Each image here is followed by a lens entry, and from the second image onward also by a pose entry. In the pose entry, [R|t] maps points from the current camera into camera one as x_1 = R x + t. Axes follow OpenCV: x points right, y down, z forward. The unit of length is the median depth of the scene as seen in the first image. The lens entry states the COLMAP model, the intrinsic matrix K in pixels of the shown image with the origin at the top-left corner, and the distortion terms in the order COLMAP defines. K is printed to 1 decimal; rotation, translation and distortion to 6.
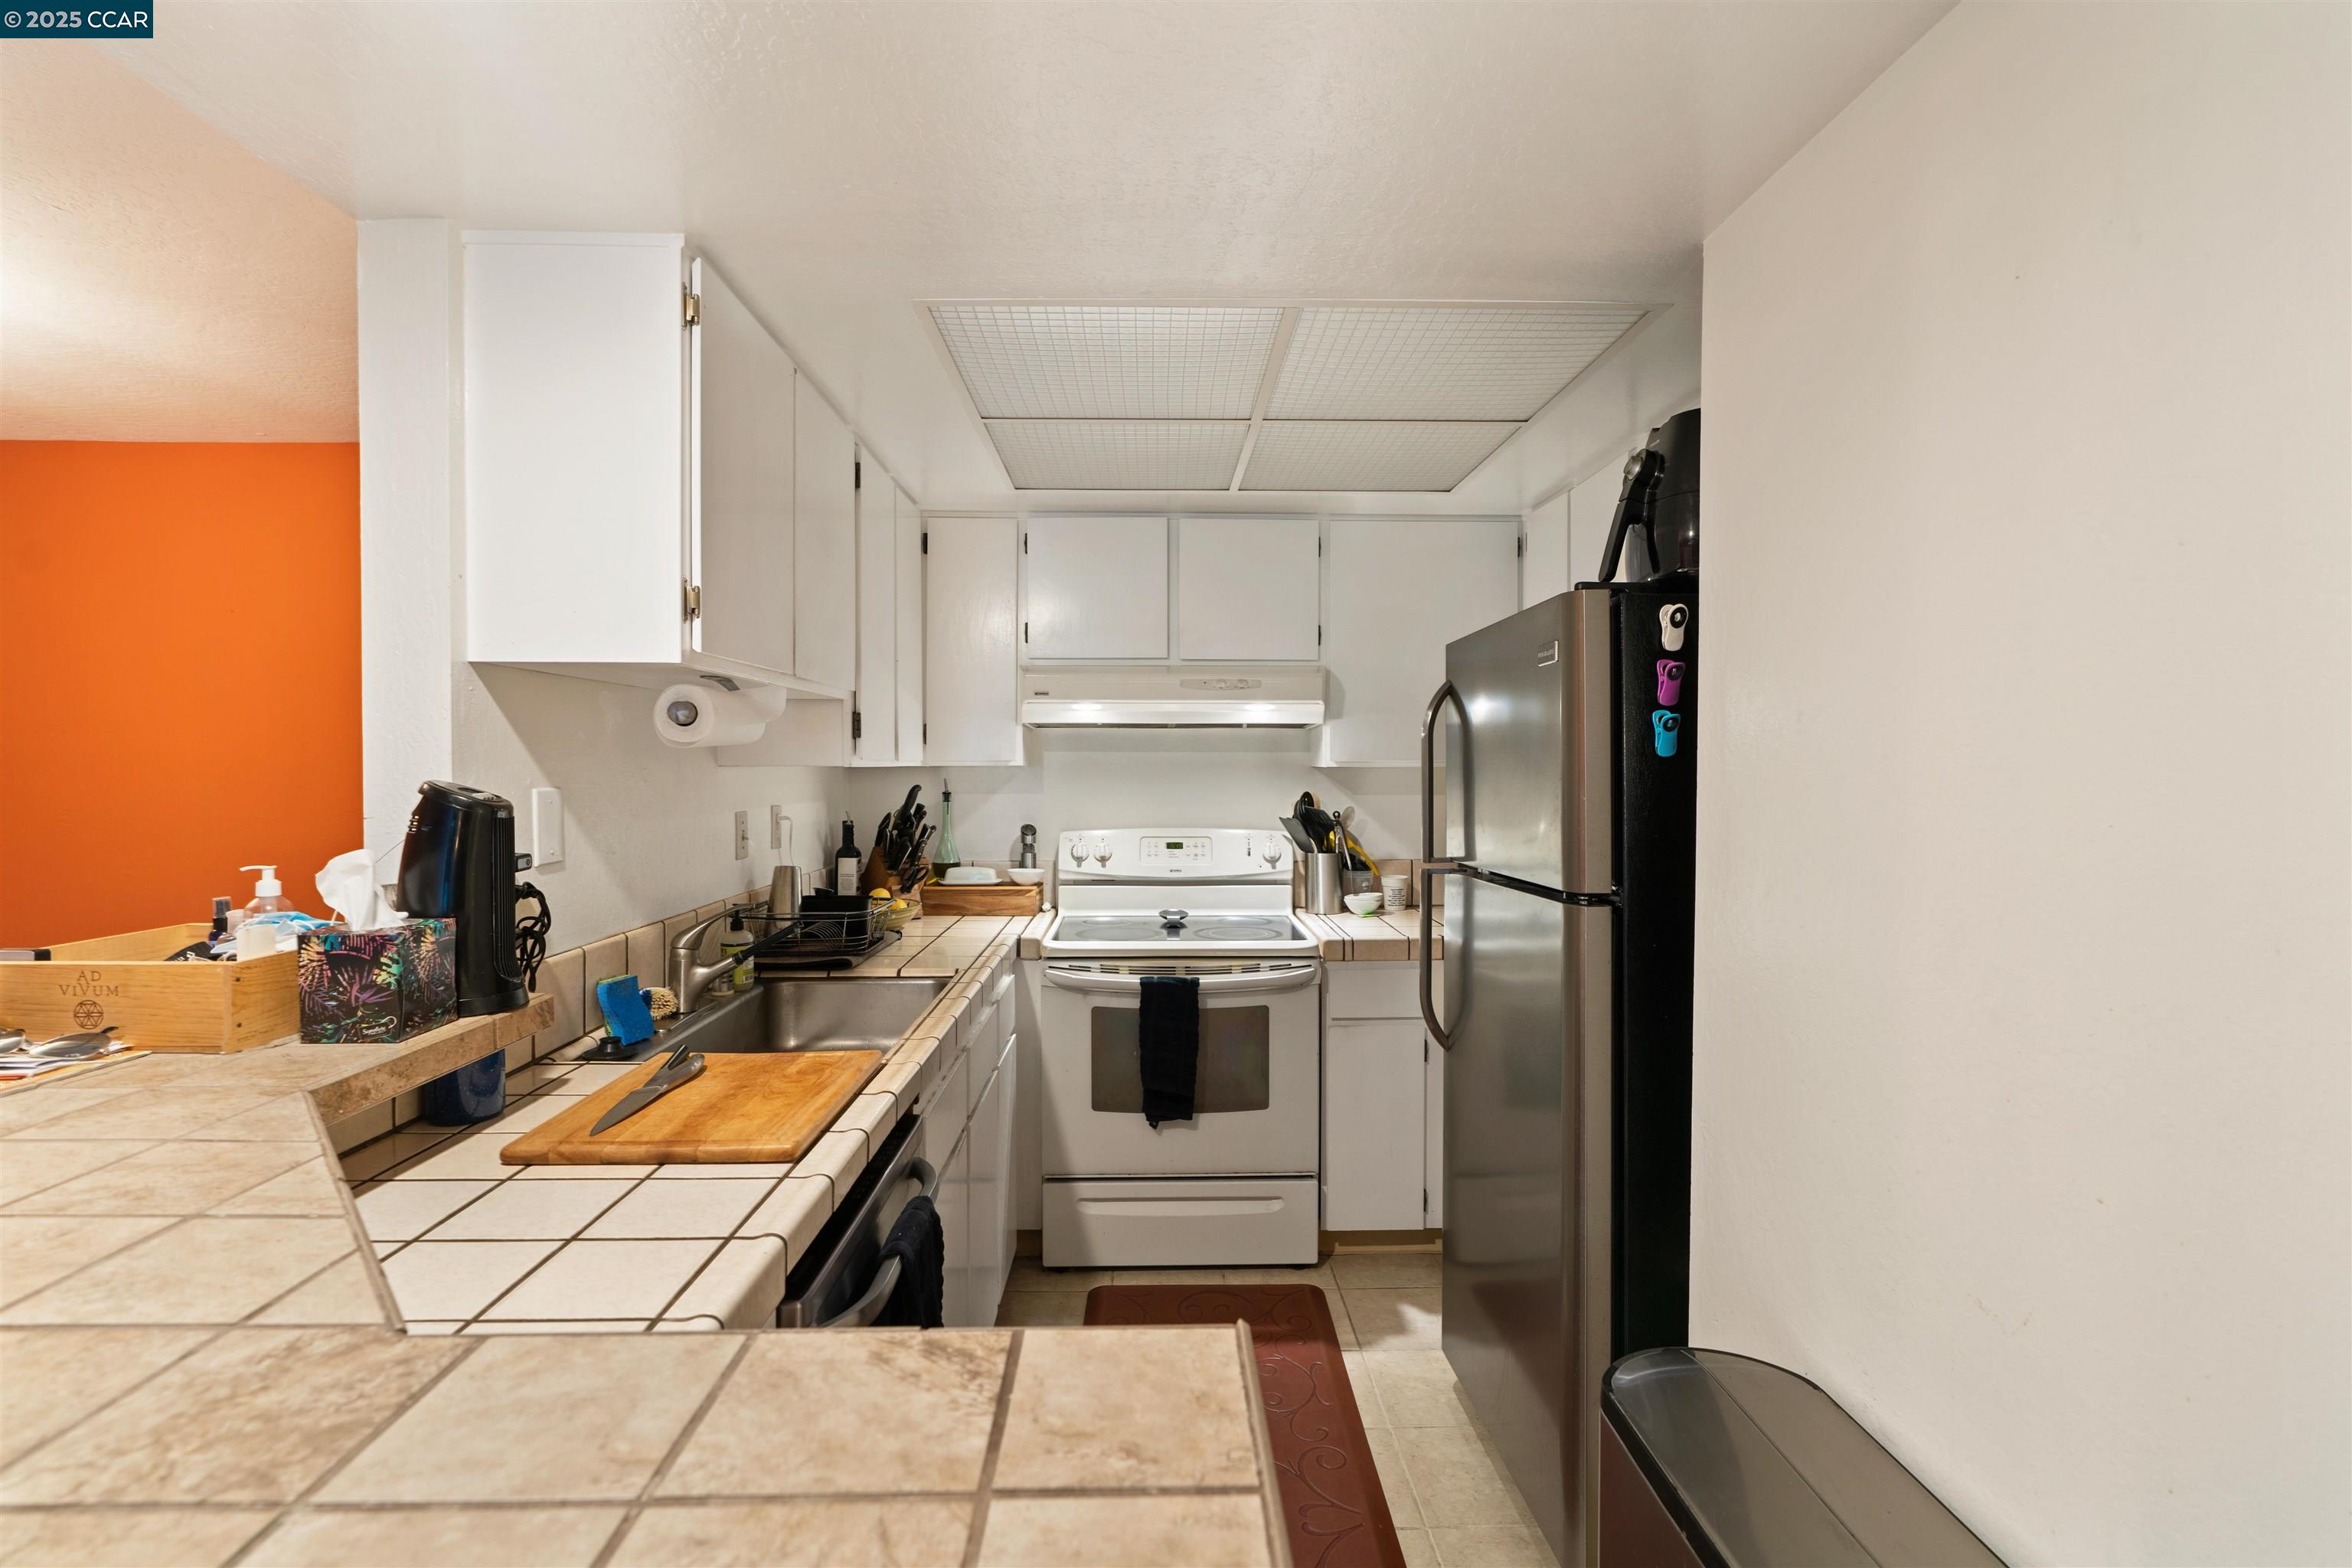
lens RADIAL K [[1083.6, 0, 1147.8], [0, 1083.6, 793.4], [0, 0, 1]] dist [-0.005319, 0.002017]
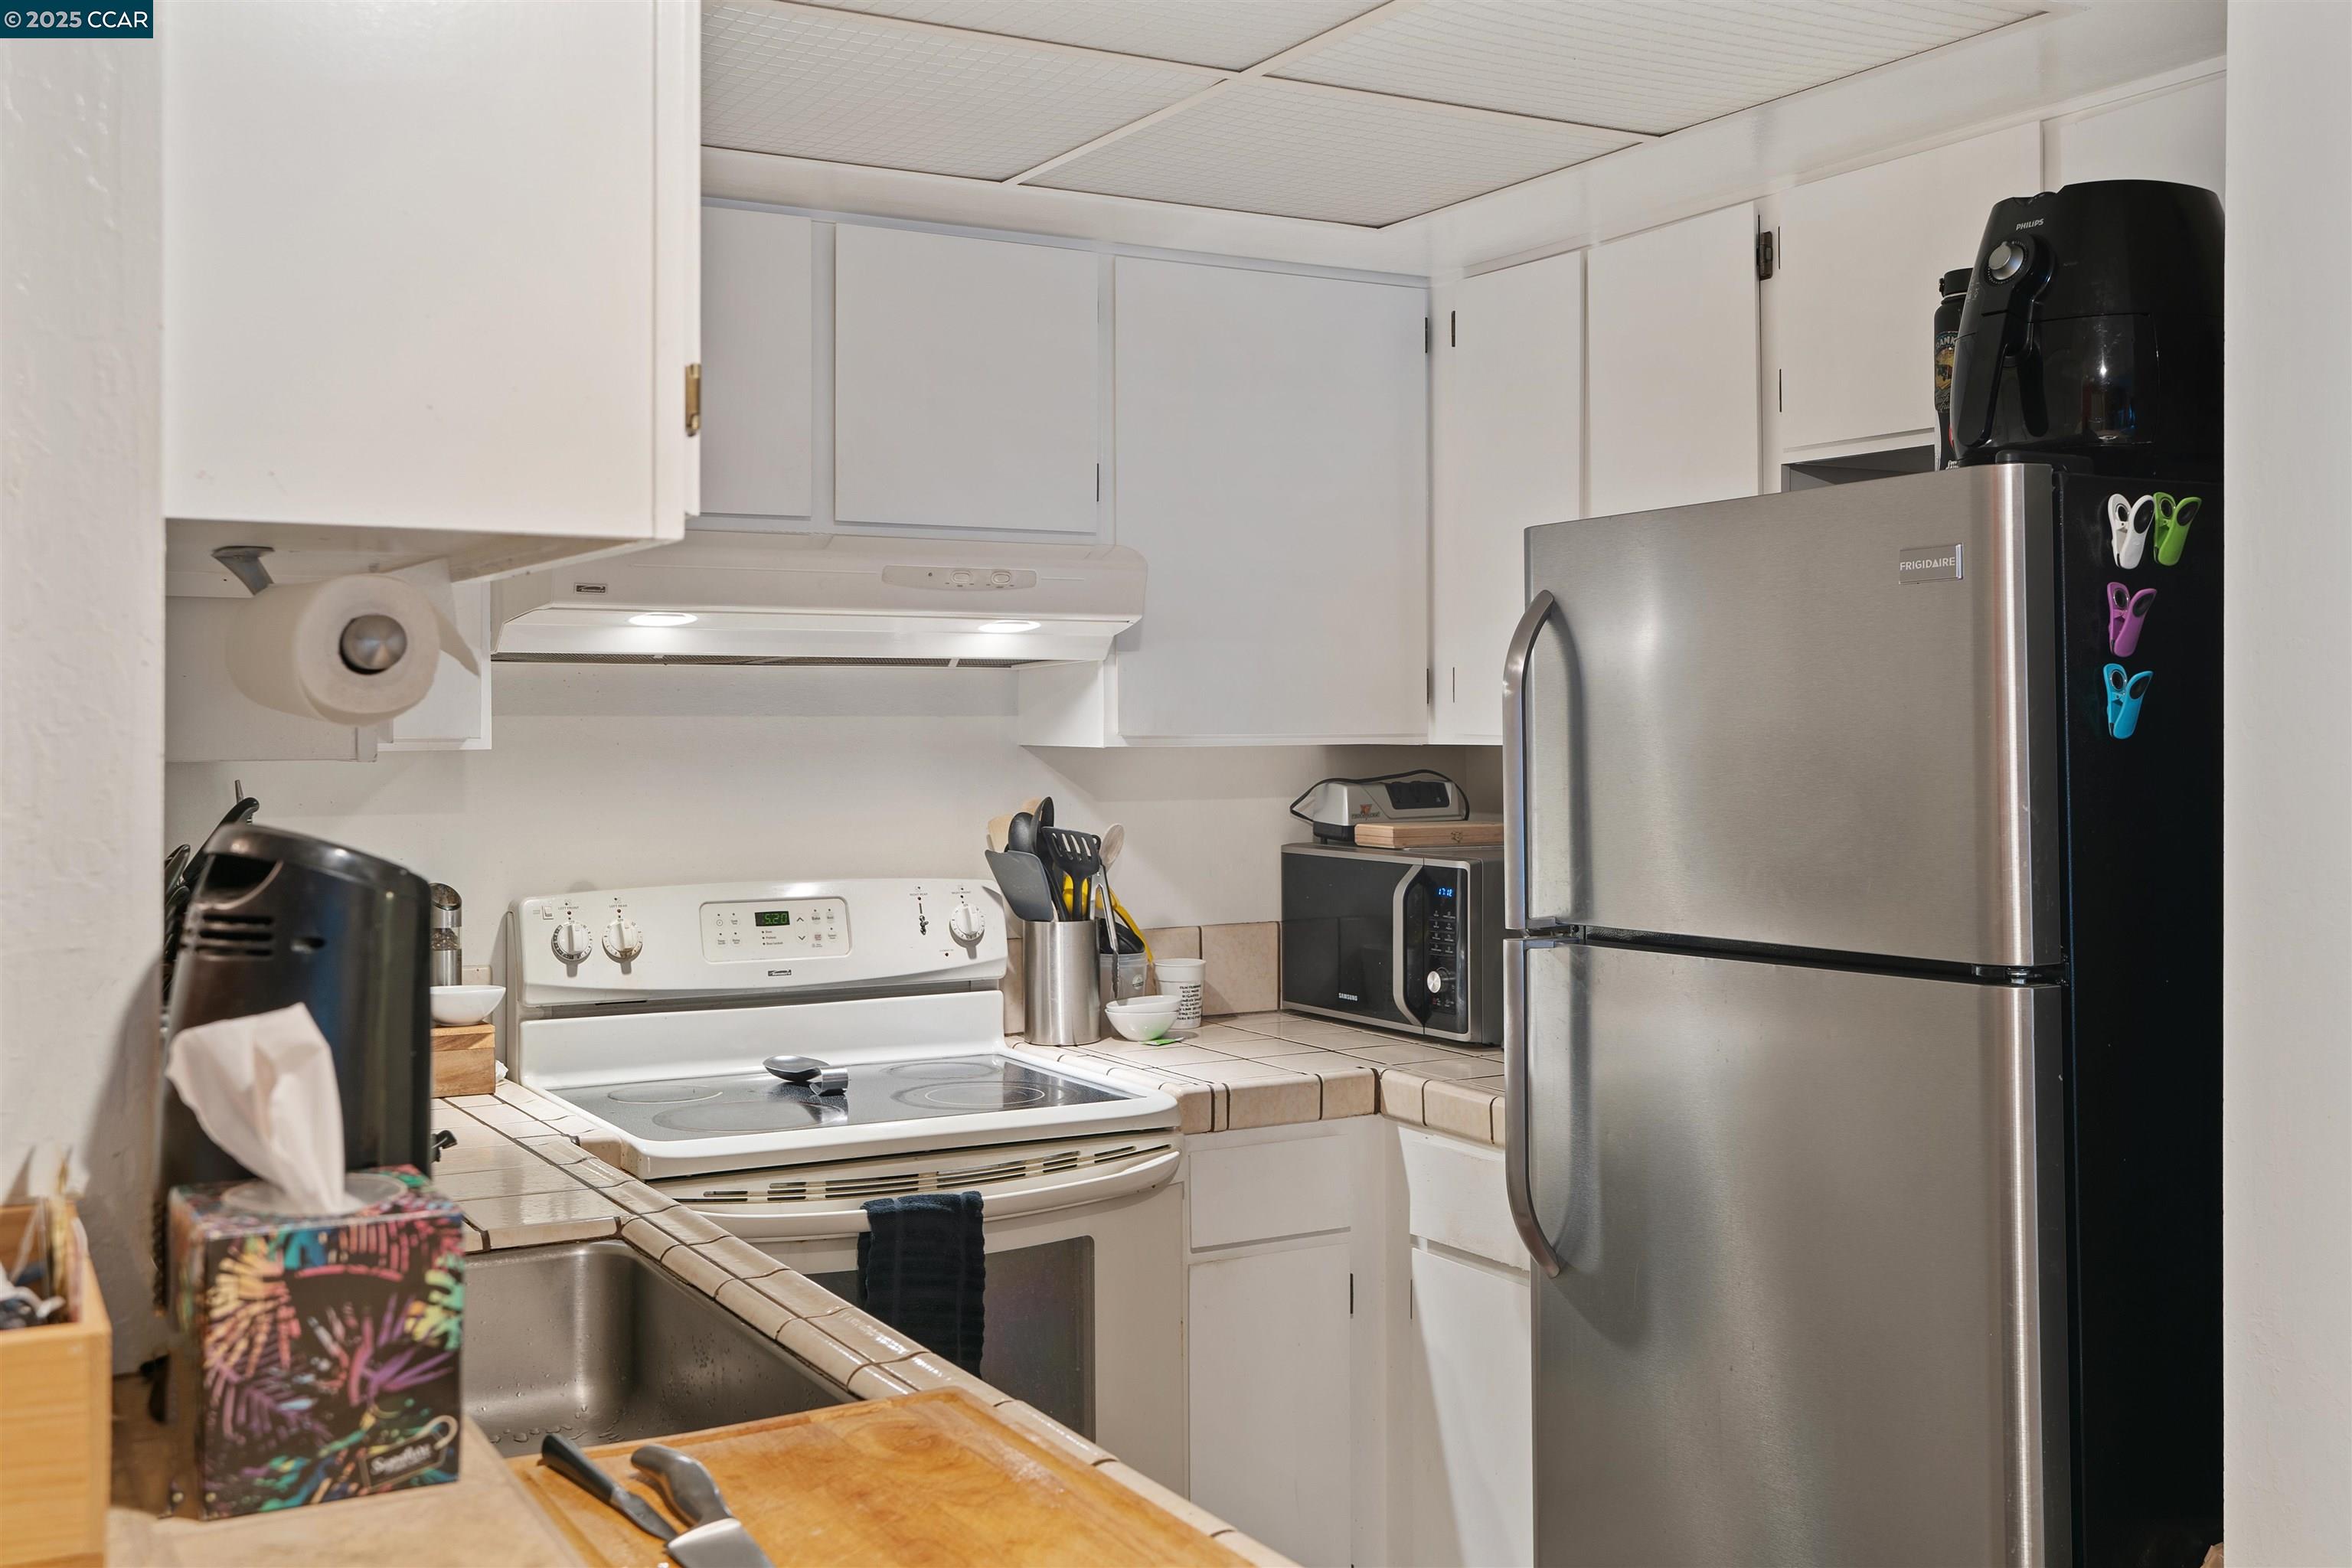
lens RADIAL K [[2358.6, 0, 1150.7], [0, 2358.6, 752.5], [0, 0, 1]] dist [-0.006892, 0.000000]
pose [[0.877295, -0.008913, 0.479868, -0.378684], [0.016046, 0.999813, -0.010765, -0.011301], [-0.479683, 0.017144, 0.877275, 0.044380]]
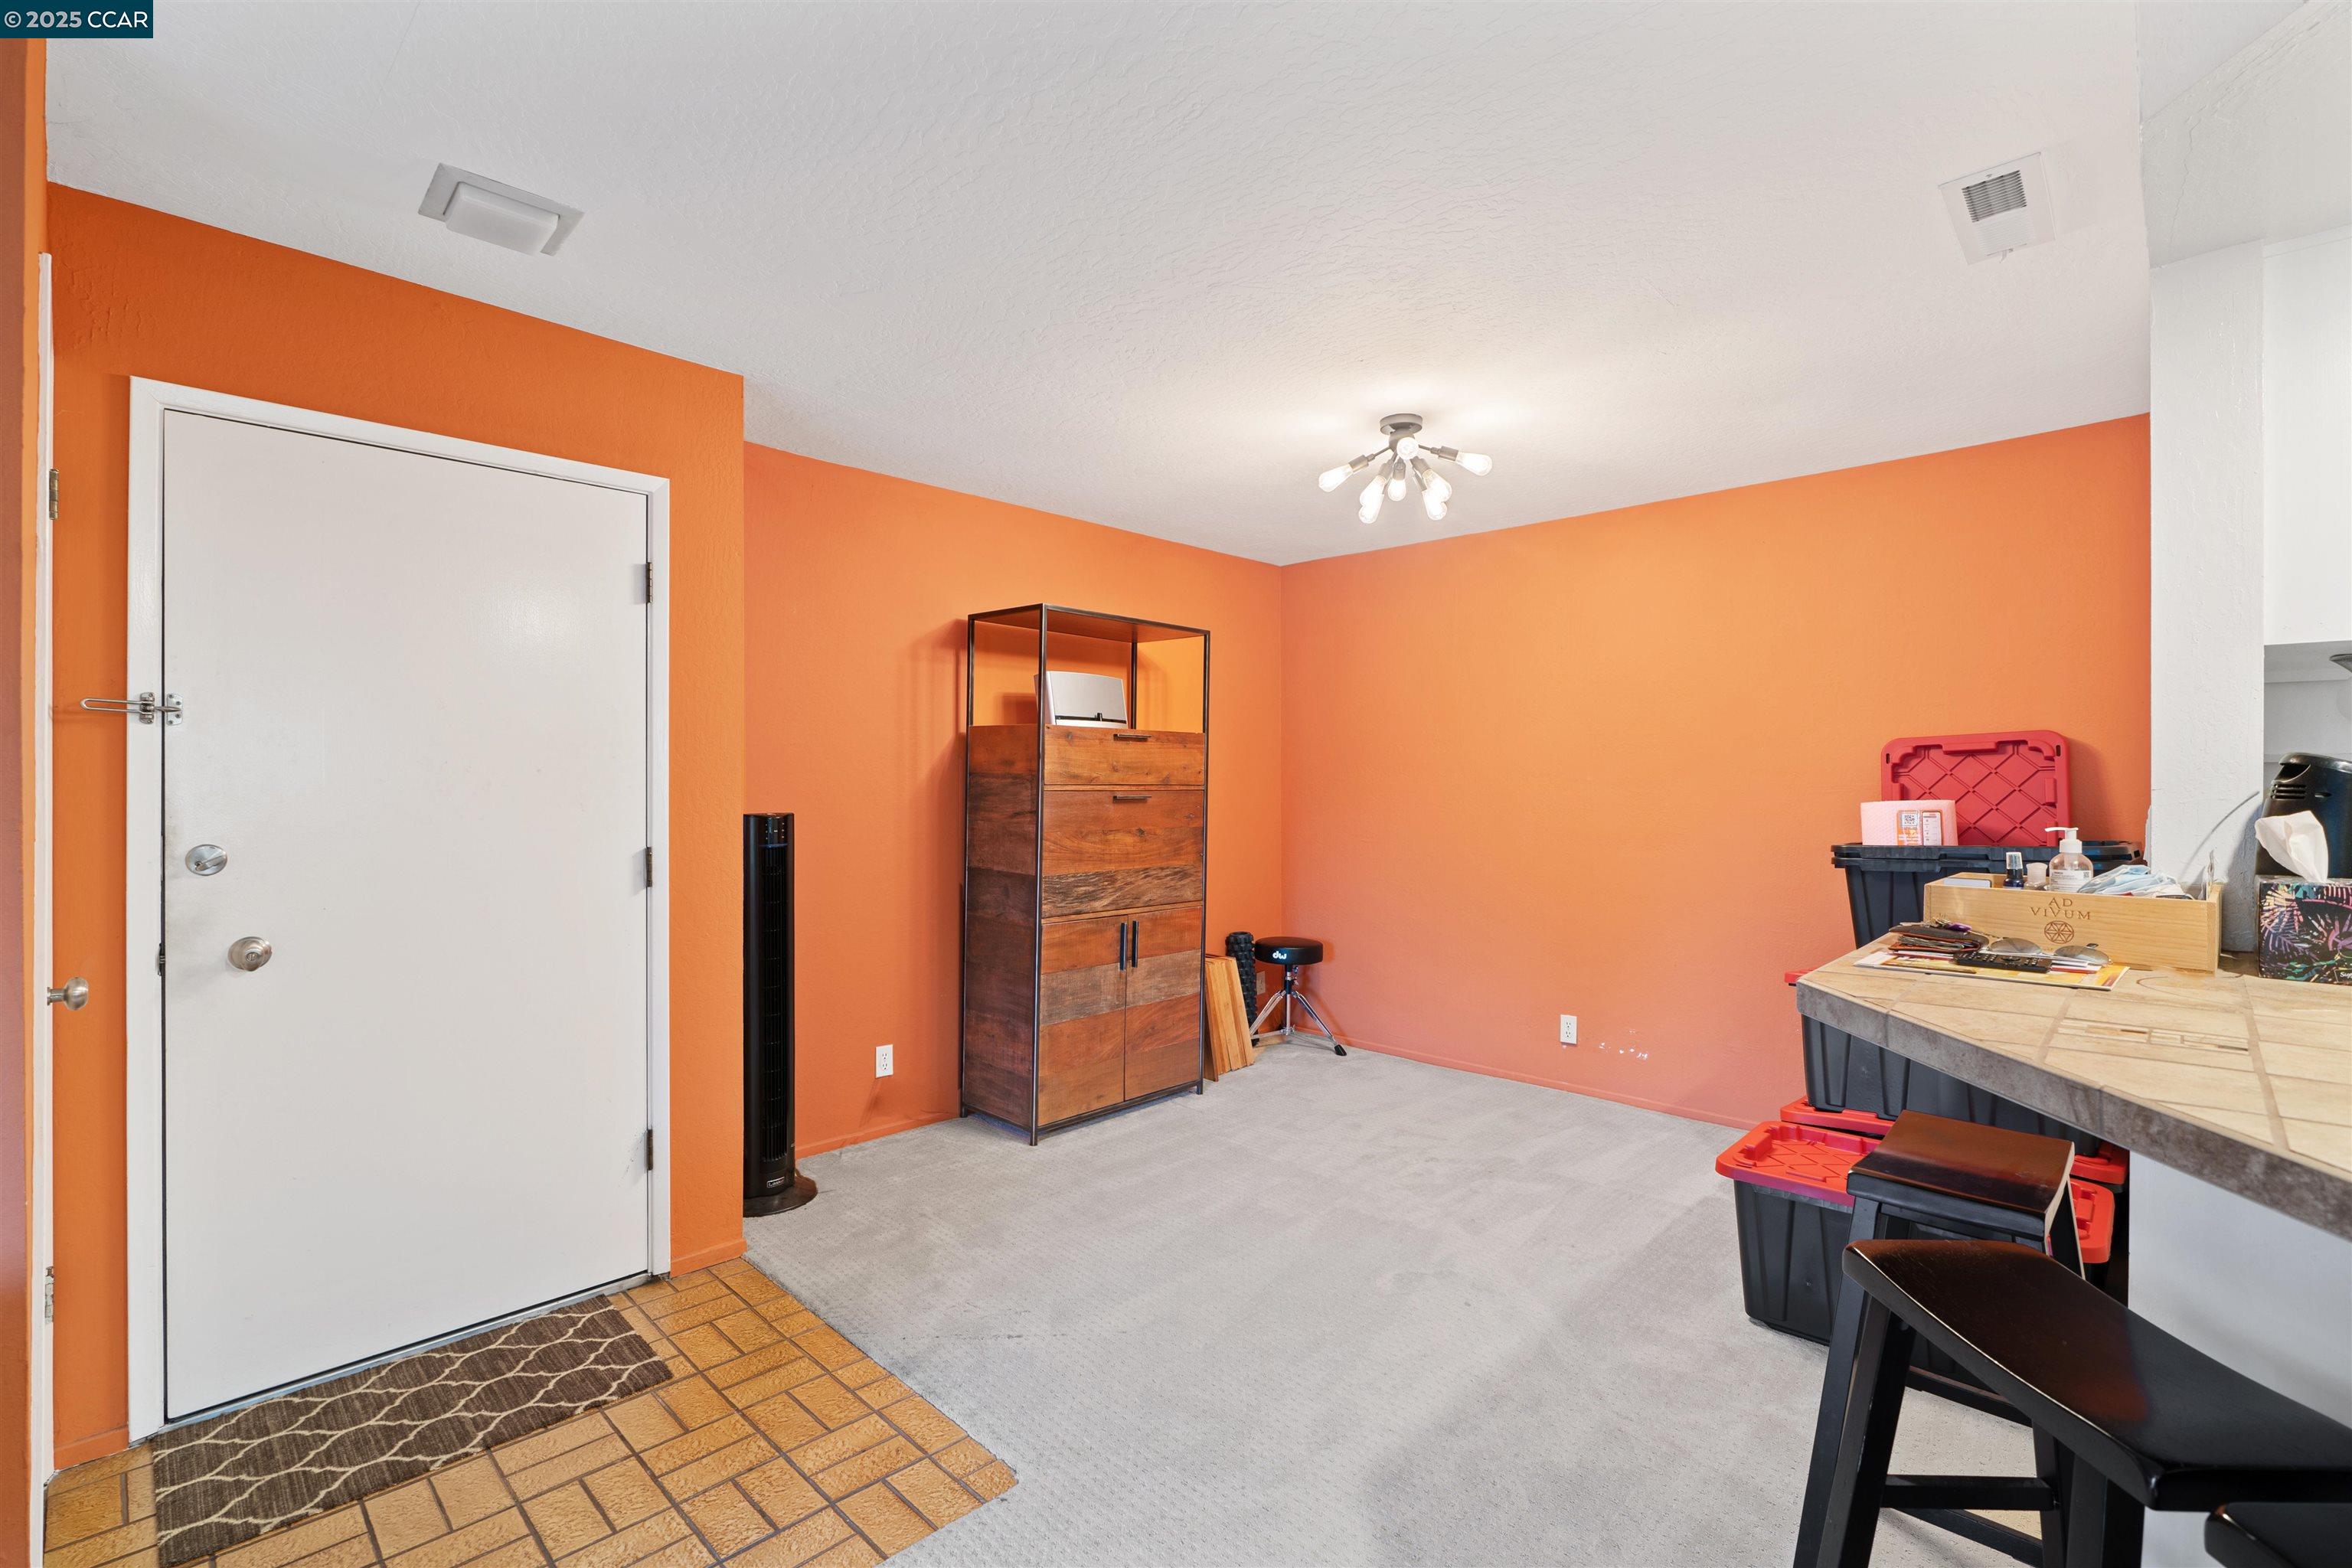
lens RADIAL K [[1083.6, 0, 1129.7], [0, 1083.6, 764.8], [0, 0, 1]] dist [-0.005319, 0.002017]
pose [[0.696492, -0.005361, -0.717544, -0.339637], [-0.021695, 0.999358, -0.028525, 0.026571], [0.717236, 0.035435, 0.695929, -0.296815]]
